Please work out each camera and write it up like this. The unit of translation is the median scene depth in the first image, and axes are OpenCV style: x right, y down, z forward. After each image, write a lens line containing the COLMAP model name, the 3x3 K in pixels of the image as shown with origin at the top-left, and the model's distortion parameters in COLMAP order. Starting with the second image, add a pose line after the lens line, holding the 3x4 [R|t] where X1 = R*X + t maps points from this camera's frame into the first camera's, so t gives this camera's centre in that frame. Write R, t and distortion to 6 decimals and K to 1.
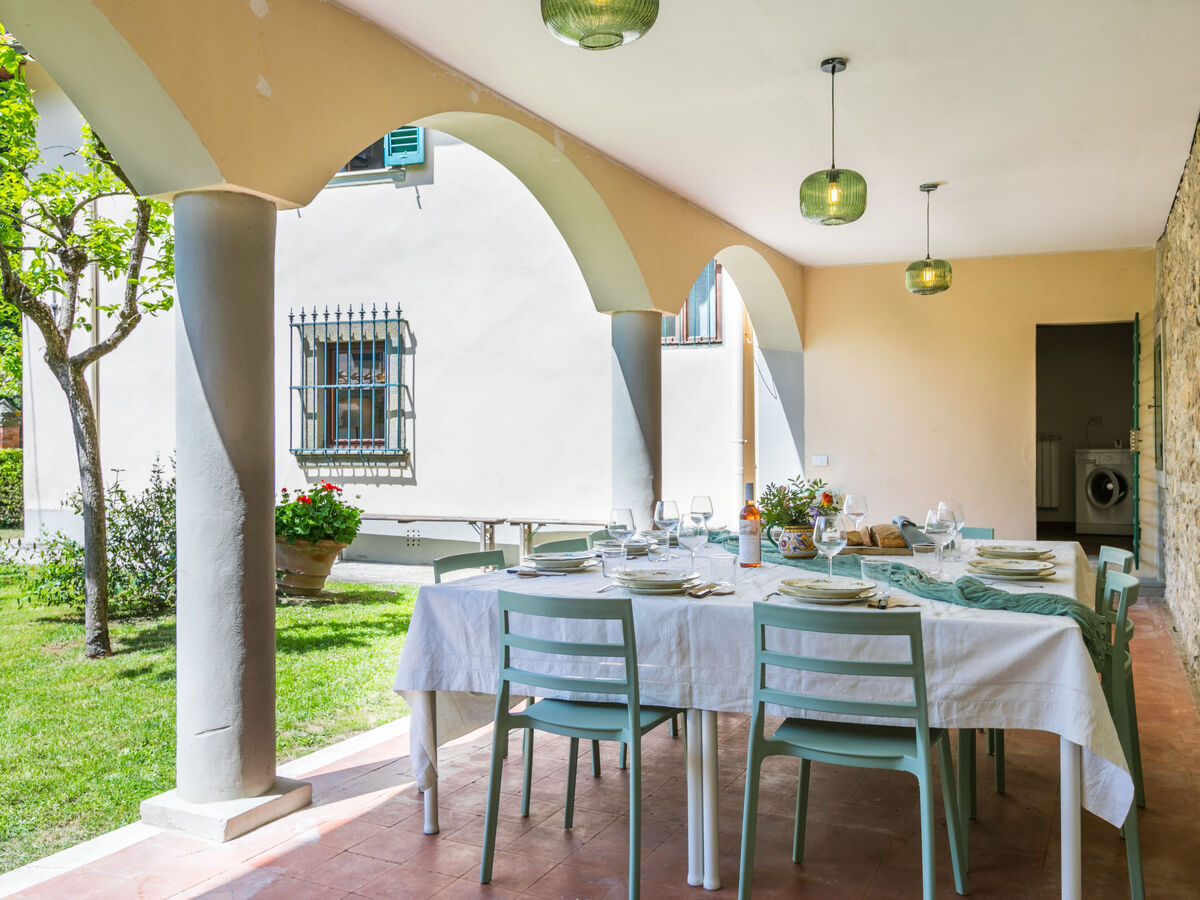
lens RADIAL K [[1066.7, 0, 594.2], [0, 1066.7, 446.7], [0, 0, 1]] dist [0.032934, 0.002975]
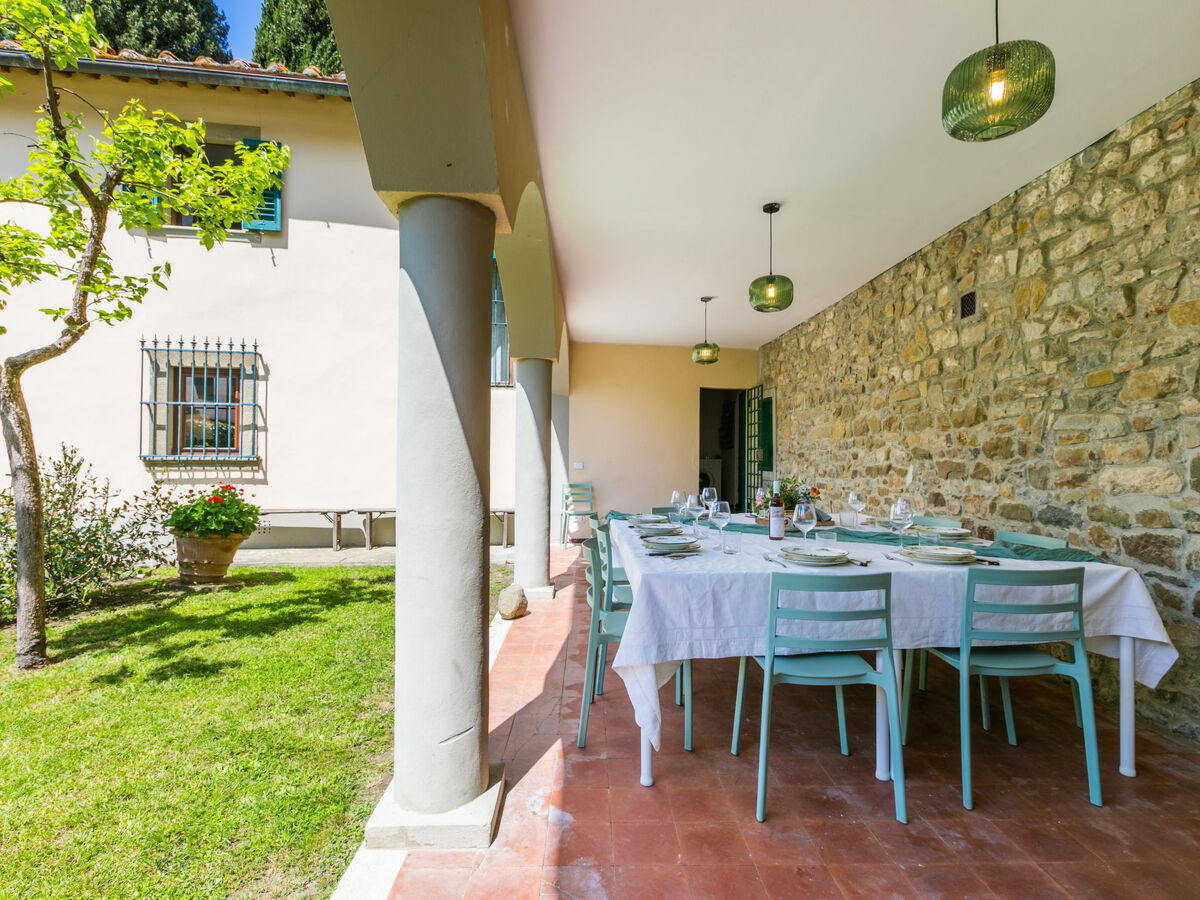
lens RADIAL K [[631.6, 0, 591.4], [0, 631.6, 448.5], [0, 0, 1]] dist [0.025751, -0.001984]
pose [[0.868790, 0.012934, 0.495012, -0.260186], [-0.006472, 0.999870, -0.014766, 0.002306], [-0.495139, 0.009625, 0.868761, 0.199862]]
